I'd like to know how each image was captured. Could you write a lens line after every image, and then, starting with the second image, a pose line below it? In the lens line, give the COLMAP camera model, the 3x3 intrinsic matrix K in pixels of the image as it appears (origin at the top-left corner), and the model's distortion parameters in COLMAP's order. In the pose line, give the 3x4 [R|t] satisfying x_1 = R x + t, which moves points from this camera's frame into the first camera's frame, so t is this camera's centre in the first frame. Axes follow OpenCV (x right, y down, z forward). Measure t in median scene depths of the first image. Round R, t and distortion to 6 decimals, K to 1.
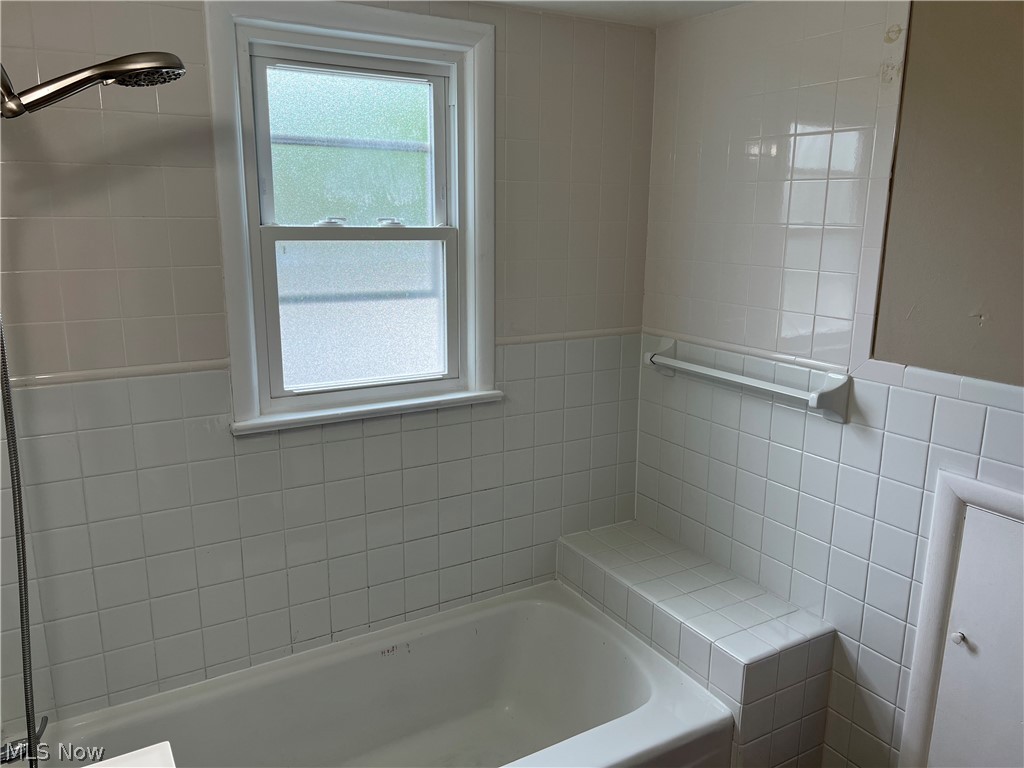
lens RADIAL K [[764.3, 0, 525.0], [0, 764.3, 387.9], [0, 0, 1]] dist [-0.004411, -0.002795]
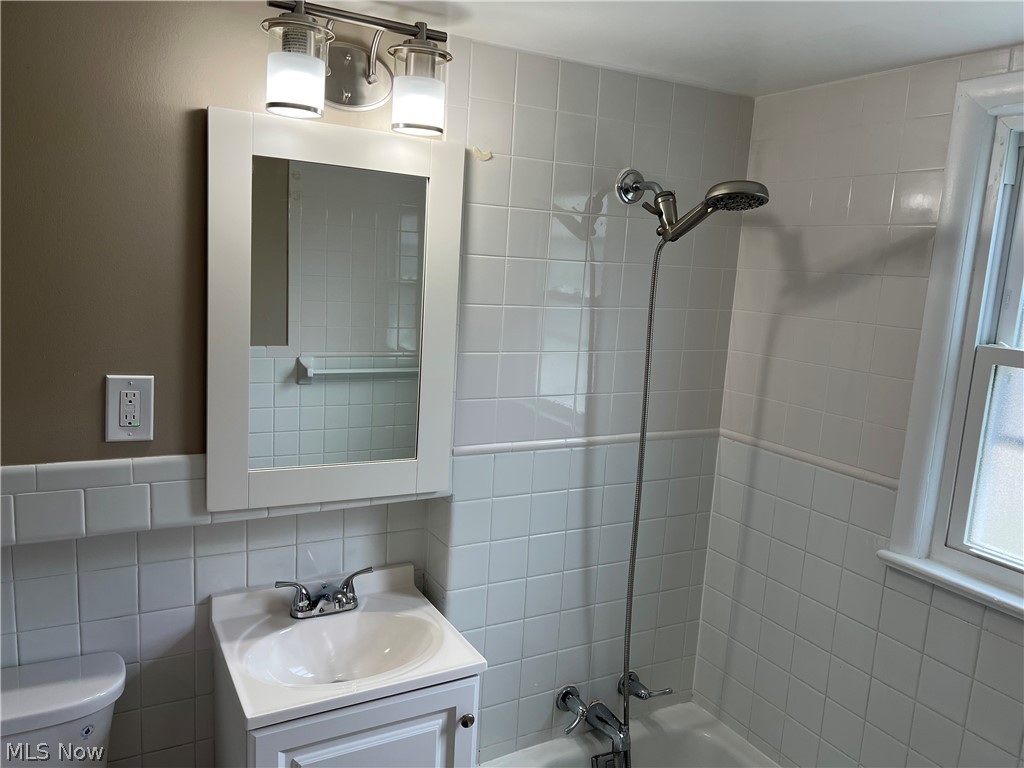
lens RADIAL K [[764.3, 0, 525.0], [0, 764.3, 387.9], [0, 0, 1]] dist [-0.004411, -0.002795]
pose [[-0.007459, 0.147151, -0.989086, 0.482336], [-0.275958, 0.950401, 0.143476, -0.146938], [0.961141, 0.274016, 0.033518, 0.498543]]
